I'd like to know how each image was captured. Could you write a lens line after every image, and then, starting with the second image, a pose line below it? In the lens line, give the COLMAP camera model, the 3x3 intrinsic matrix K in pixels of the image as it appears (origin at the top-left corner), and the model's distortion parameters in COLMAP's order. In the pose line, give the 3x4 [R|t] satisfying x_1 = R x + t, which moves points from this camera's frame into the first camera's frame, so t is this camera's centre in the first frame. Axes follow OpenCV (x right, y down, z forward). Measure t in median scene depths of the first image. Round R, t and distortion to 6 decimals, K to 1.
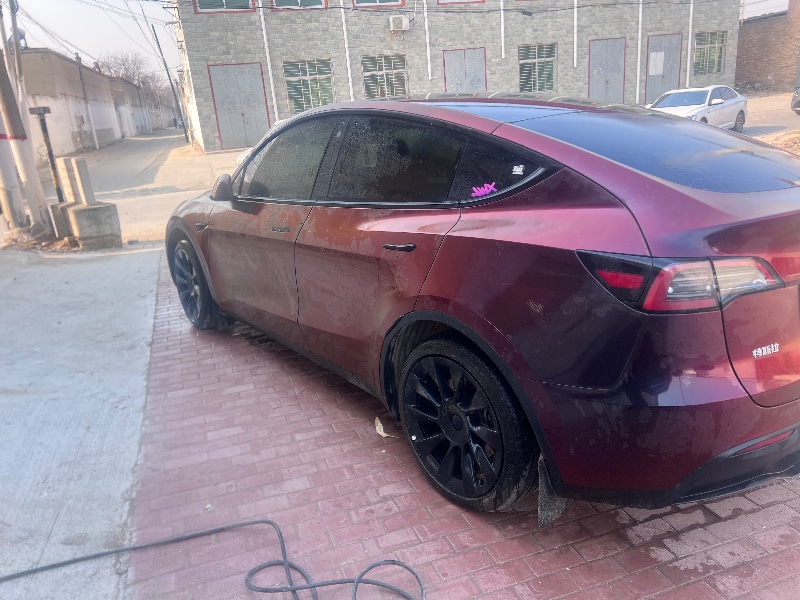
lens RADIAL K [[594.6, 0, 402.7], [0, 594.6, 304.7], [0, 0, 1]] dist [0.035258, -0.032627]
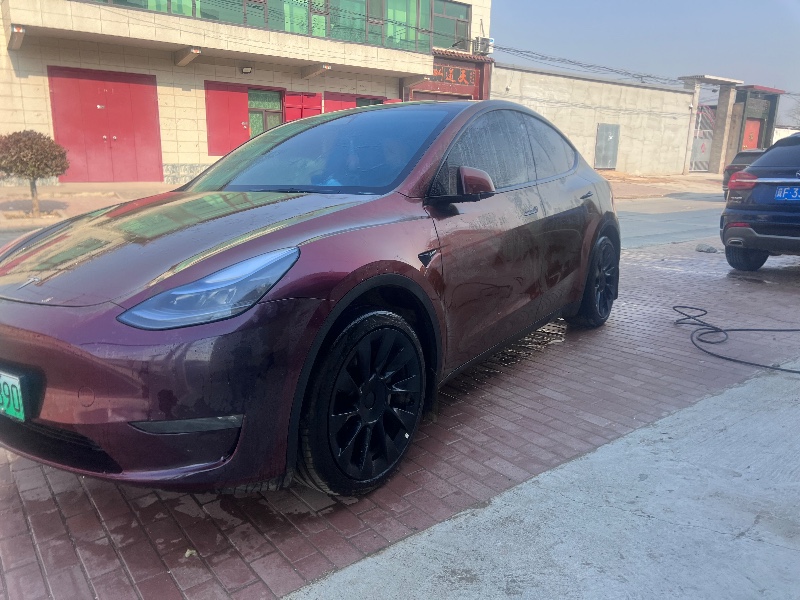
lens RADIAL K [[594.6, 0, 400.9], [0, 594.6, 297.4], [0, 0, 1]] dist [0.035258, -0.032627]
pose [[-0.300468, -0.145696, 0.942598, -0.141734], [0.314516, 0.917853, 0.242128, -0.038753], [-0.900444, 0.369214, -0.229961, 0.187267]]
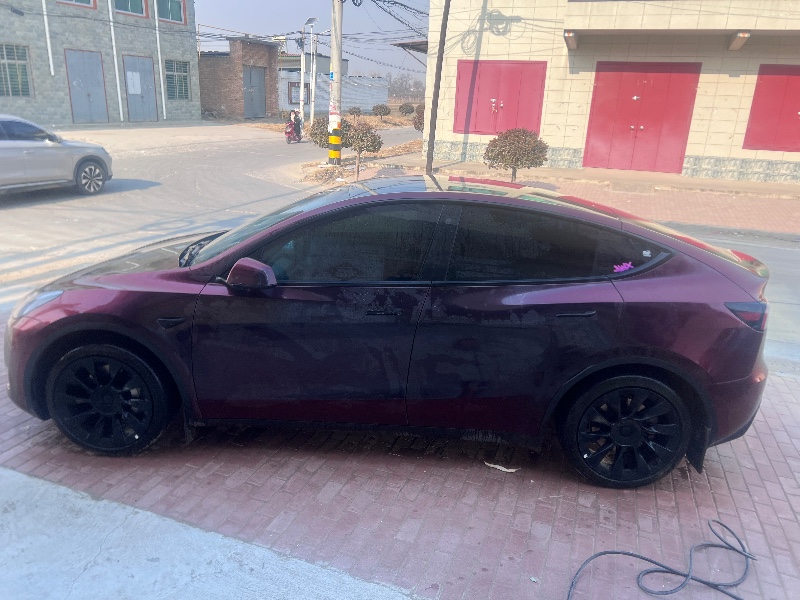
lens RADIAL K [[594.6, 0, 398.1], [0, 594.6, 298.2], [0, 0, 1]] dist [0.035258, -0.032627]
pose [[0.637638, -0.137285, 0.758004, -0.117954], [0.156552, 0.986551, 0.046985, -0.024228], [-0.754261, 0.088708, 0.650555, 0.041988]]
